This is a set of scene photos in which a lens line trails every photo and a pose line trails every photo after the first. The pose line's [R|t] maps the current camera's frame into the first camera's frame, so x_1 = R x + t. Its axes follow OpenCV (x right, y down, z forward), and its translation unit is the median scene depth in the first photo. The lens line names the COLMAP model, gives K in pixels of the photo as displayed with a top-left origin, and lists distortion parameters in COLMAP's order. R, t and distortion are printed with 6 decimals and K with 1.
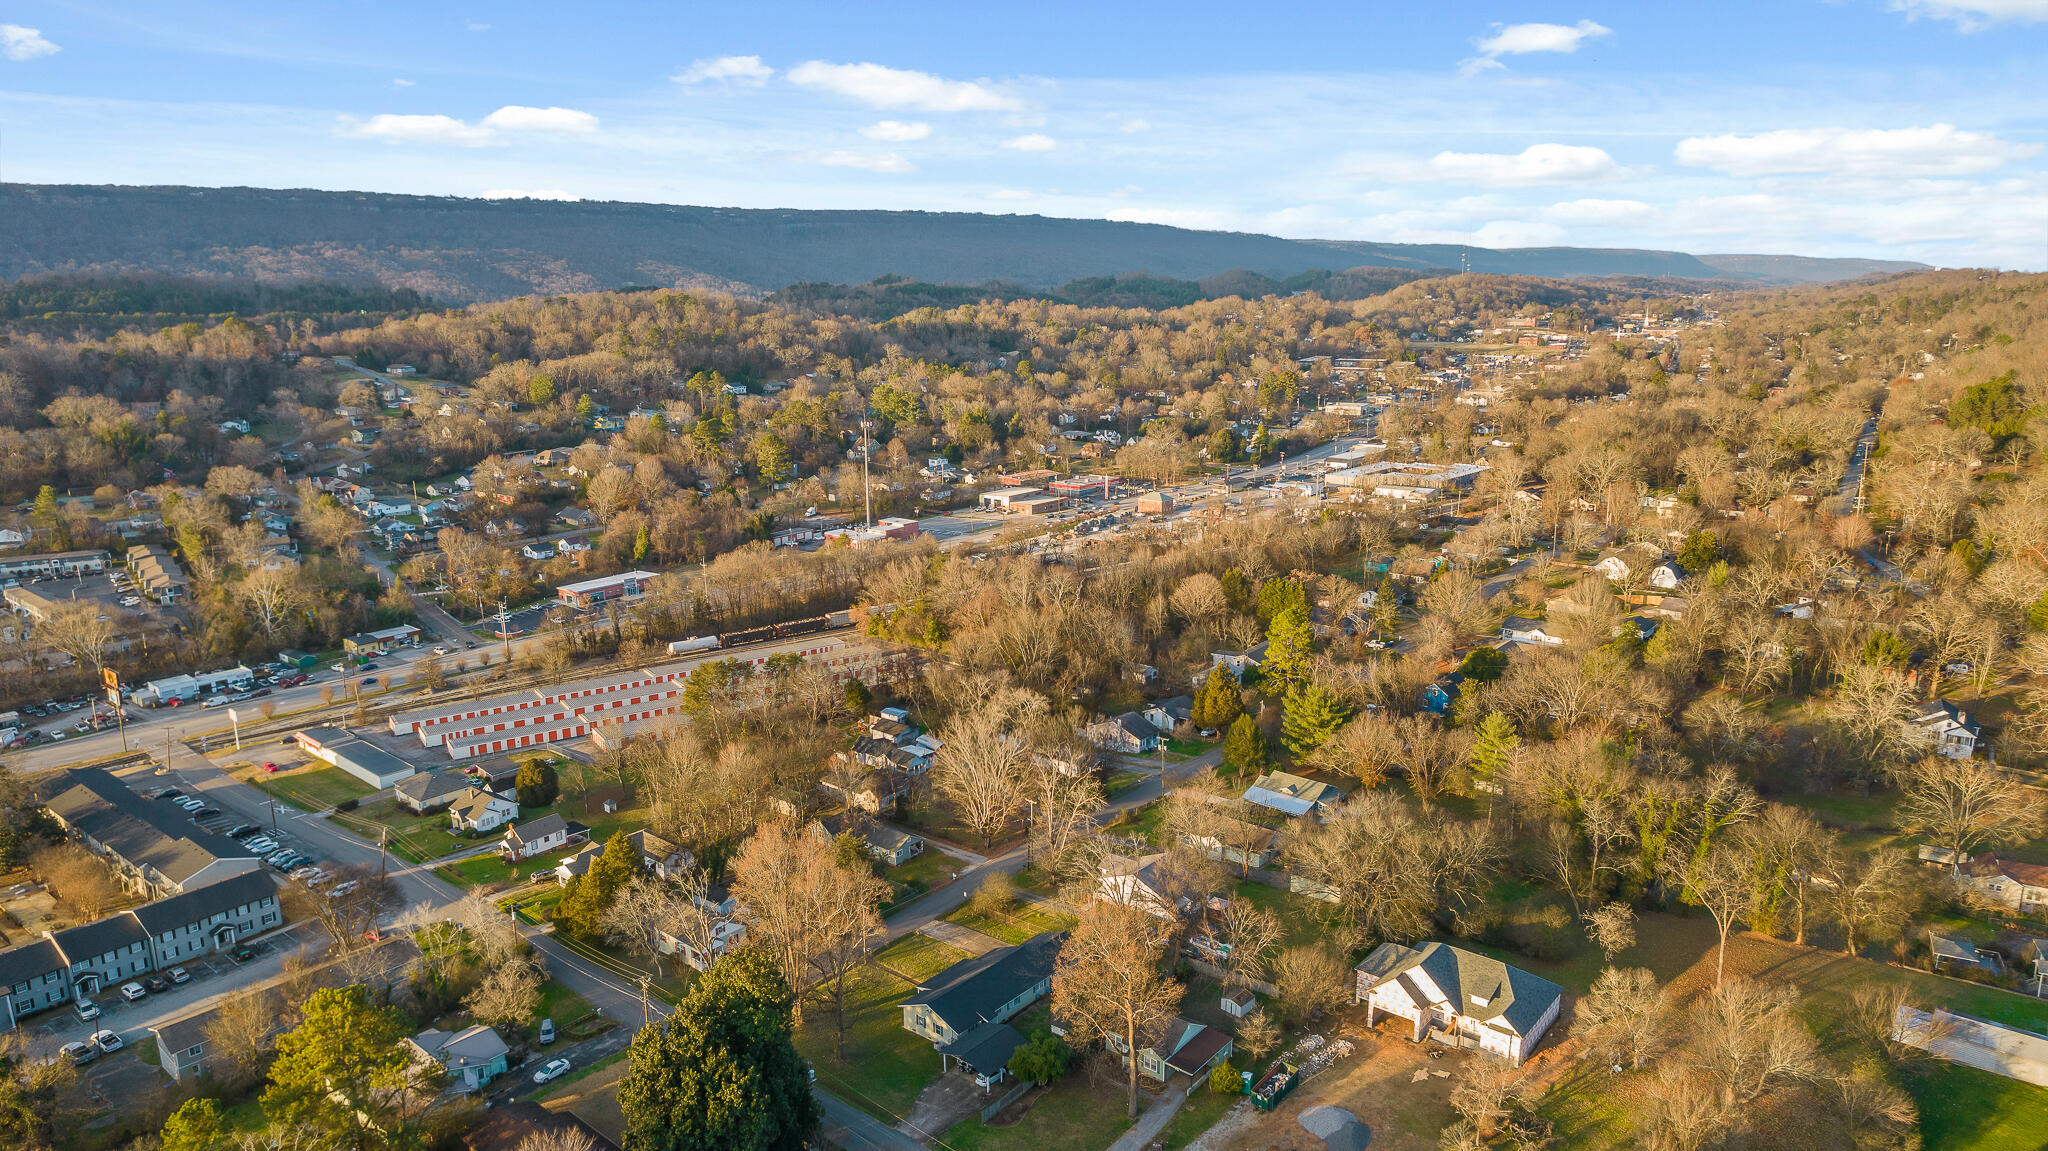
lens RADIAL K [[1343.9, 0, 1024.0], [0, 1343.9, 575.5], [0, 0, 1]] dist [-0.082015, 0.075597]
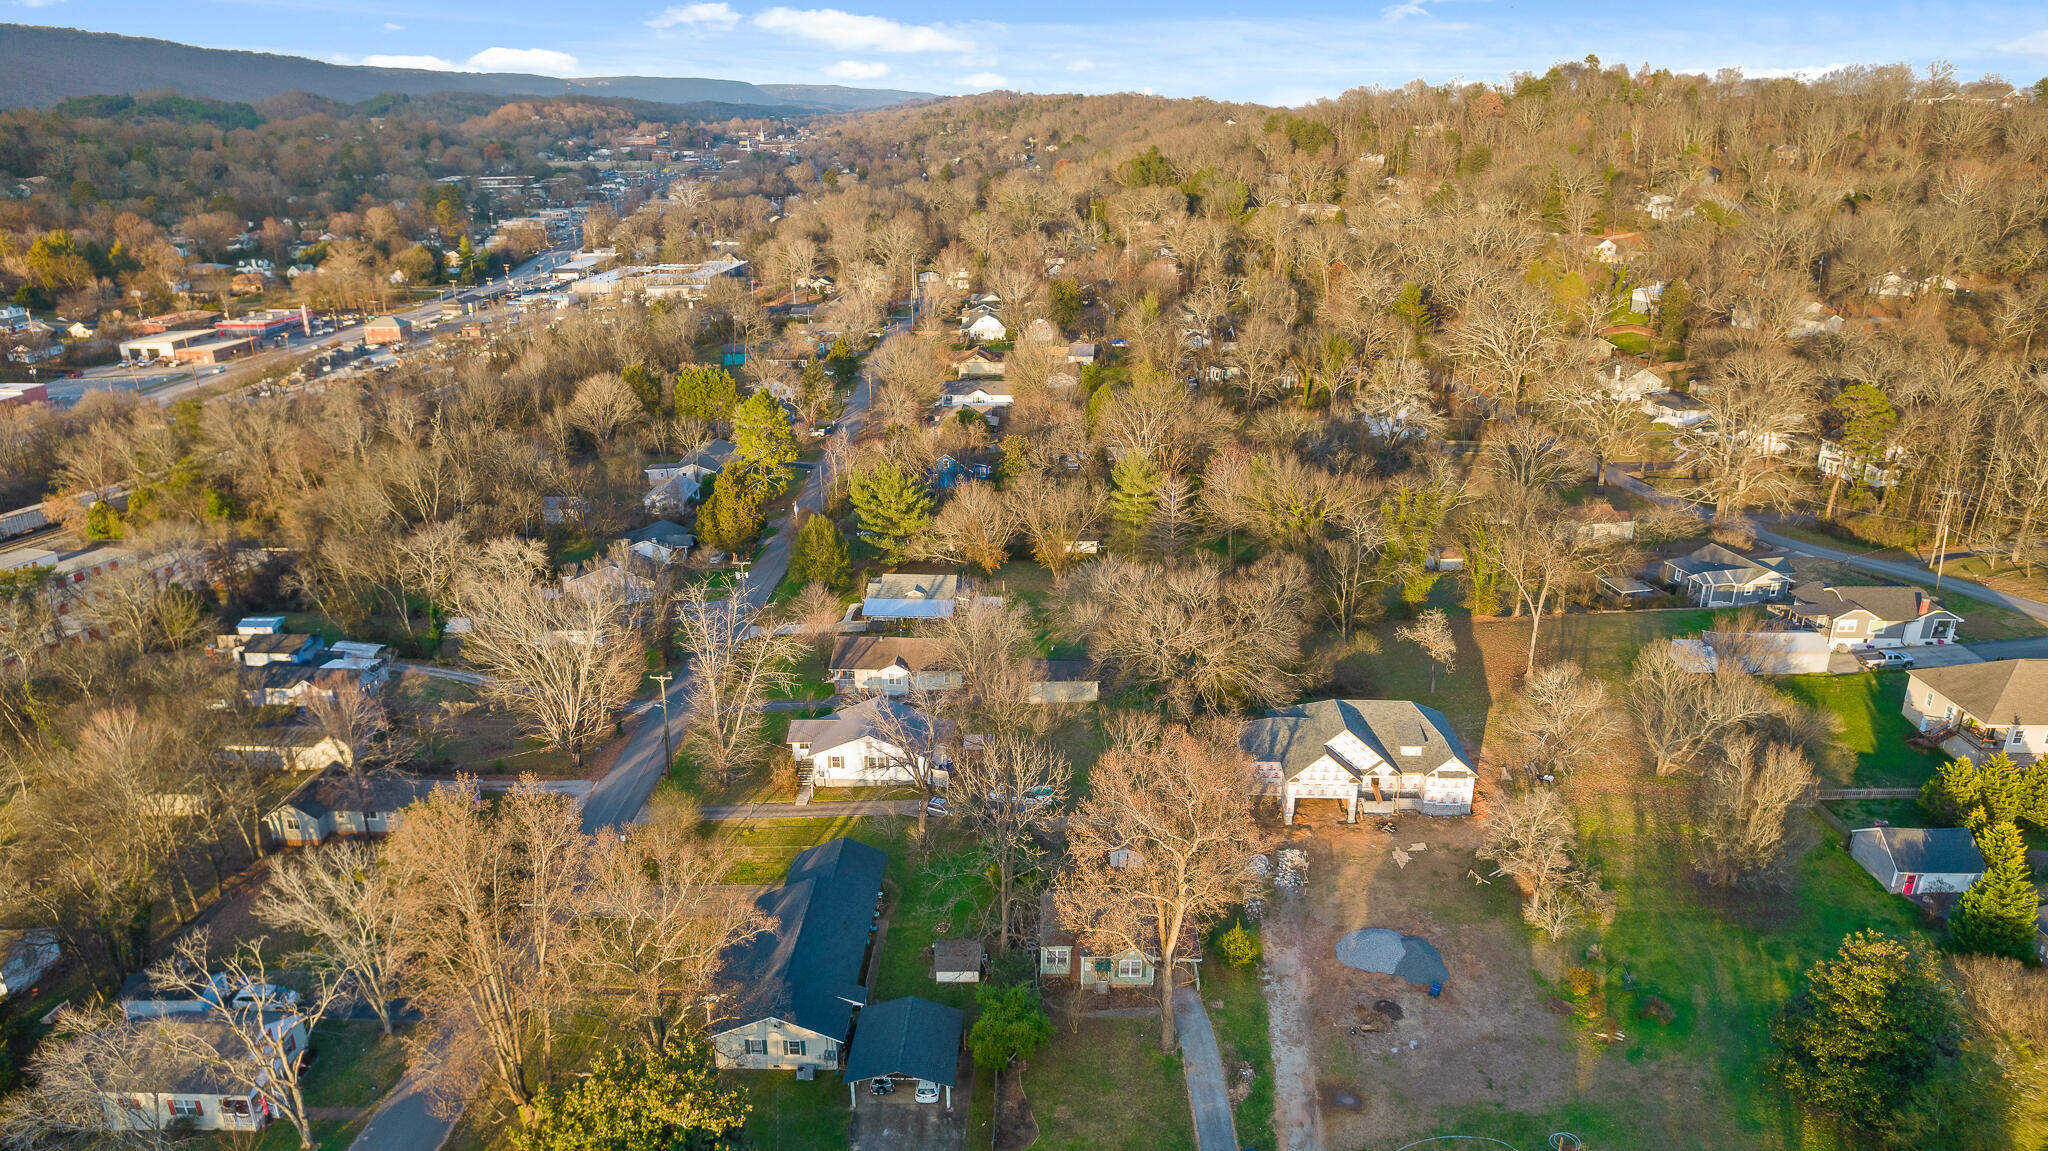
lens RADIAL K [[1343.9, 0, 1024.0], [0, 1343.9, 575.5], [0, 0, 1]] dist [-0.082015, 0.075597]
pose [[0.783344, -0.197010, 0.589542, -0.139553], [0.131387, 0.979493, 0.152744, 0.025239], [-0.607544, -0.042193, 0.793164, 0.221111]]
